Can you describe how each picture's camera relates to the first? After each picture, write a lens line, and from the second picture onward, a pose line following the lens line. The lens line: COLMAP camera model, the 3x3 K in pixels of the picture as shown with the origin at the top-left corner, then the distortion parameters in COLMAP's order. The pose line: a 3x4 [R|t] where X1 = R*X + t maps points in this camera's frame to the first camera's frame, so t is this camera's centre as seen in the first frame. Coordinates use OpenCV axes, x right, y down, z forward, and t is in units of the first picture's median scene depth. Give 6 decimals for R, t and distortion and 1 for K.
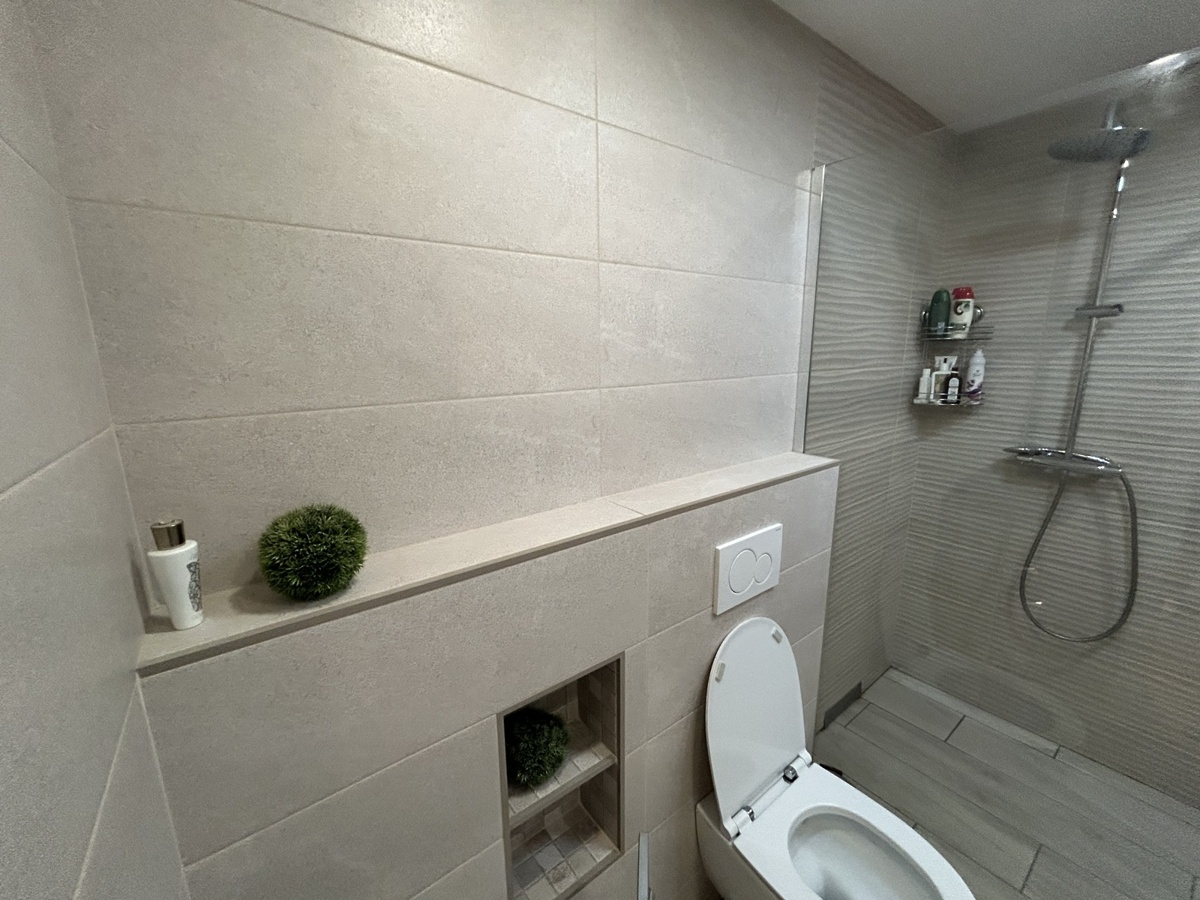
lens RADIAL K [[482.5, 0, 600.0], [0, 482.5, 446.6], [0, 0, 1]] dist [0.003083, 0.000670]
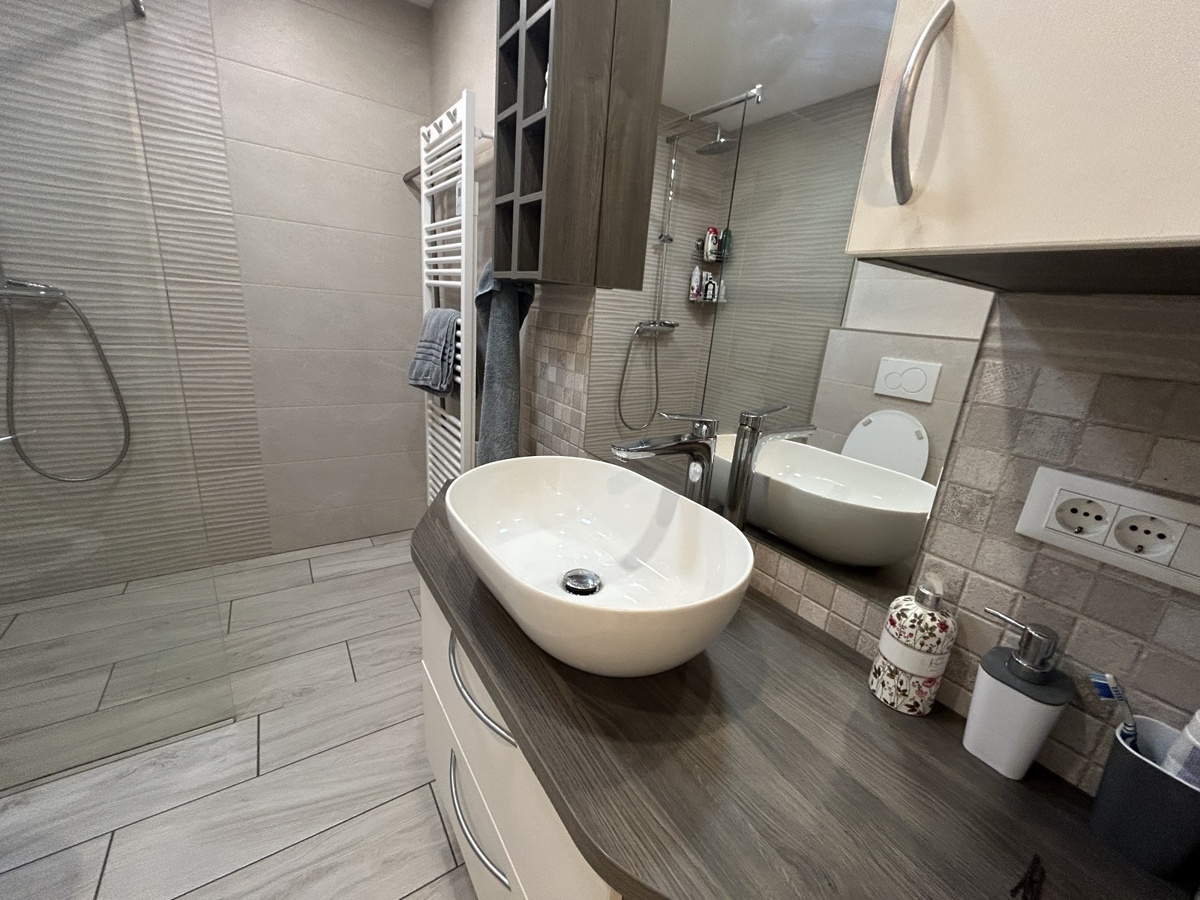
lens RADIAL K [[484.9, 0, 598.4], [0, 484.9, 449.3], [0, 0, 1]] dist [-0.001632, 0.001190]
pose [[0.062405, -0.266029, 0.961943, 0.105055], [0.119592, 0.958870, 0.257421, 0.249762], [-0.990860, 0.098976, 0.091653, -0.168703]]
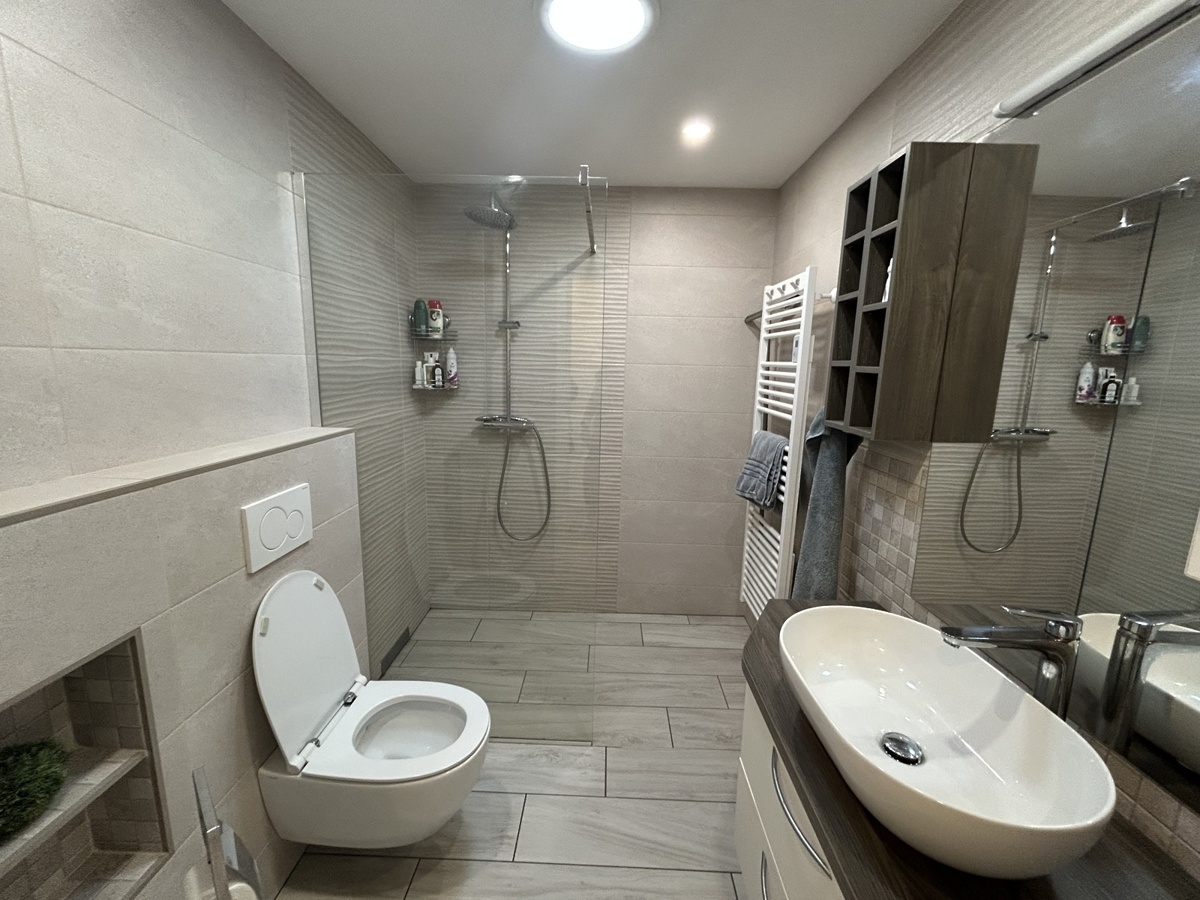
lens RADIAL K [[484.9, 0, 598.4], [0, 484.9, 449.3], [0, 0, 1]] dist [-0.001632, 0.001190]
pose [[0.622420, -0.111353, 0.774721, -0.056422], [0.127977, 0.990985, 0.039618, 0.102497], [-0.772149, 0.074488, 0.631060, -0.199007]]
